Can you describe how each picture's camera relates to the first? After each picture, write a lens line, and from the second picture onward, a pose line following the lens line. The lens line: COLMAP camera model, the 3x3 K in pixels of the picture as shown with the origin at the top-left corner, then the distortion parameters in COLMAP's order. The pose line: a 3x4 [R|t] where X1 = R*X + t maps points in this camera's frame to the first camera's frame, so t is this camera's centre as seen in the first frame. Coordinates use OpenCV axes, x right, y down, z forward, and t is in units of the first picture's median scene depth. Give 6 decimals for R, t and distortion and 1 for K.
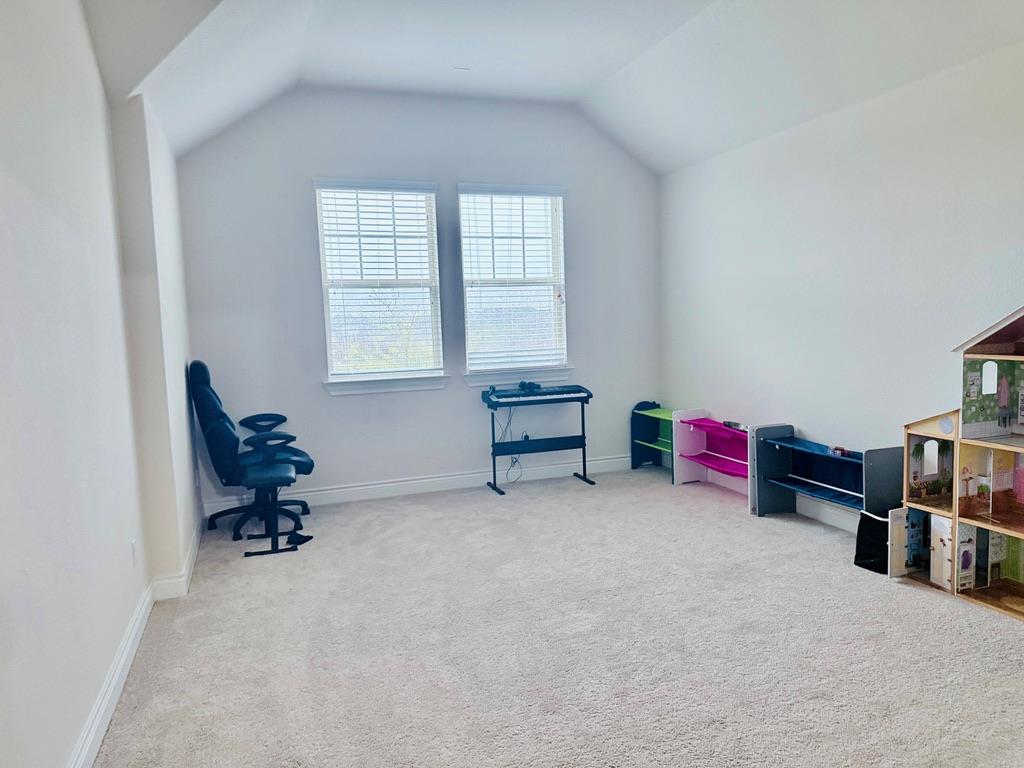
lens RADIAL K [[701.1, 0, 514.7], [0, 701.1, 377.7], [0, 0, 1]] dist [0.023524, -0.012655]
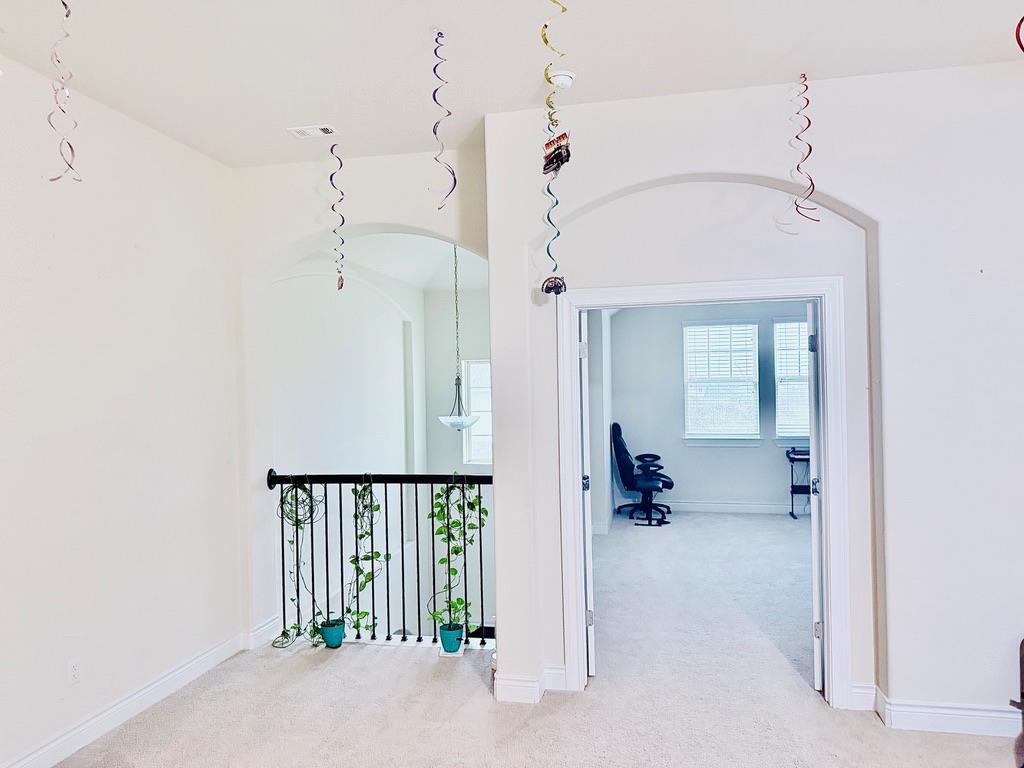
lens RADIAL K [[701.1, 0, 505.2], [0, 701.1, 379.9], [0, 0, 1]] dist [0.023524, -0.012655]
pose [[0.845287, 0.014627, -0.534112, 0.287630], [-0.058539, 0.996143, -0.065363, 0.002423], [0.531096, 0.086517, 0.842883, -0.717376]]
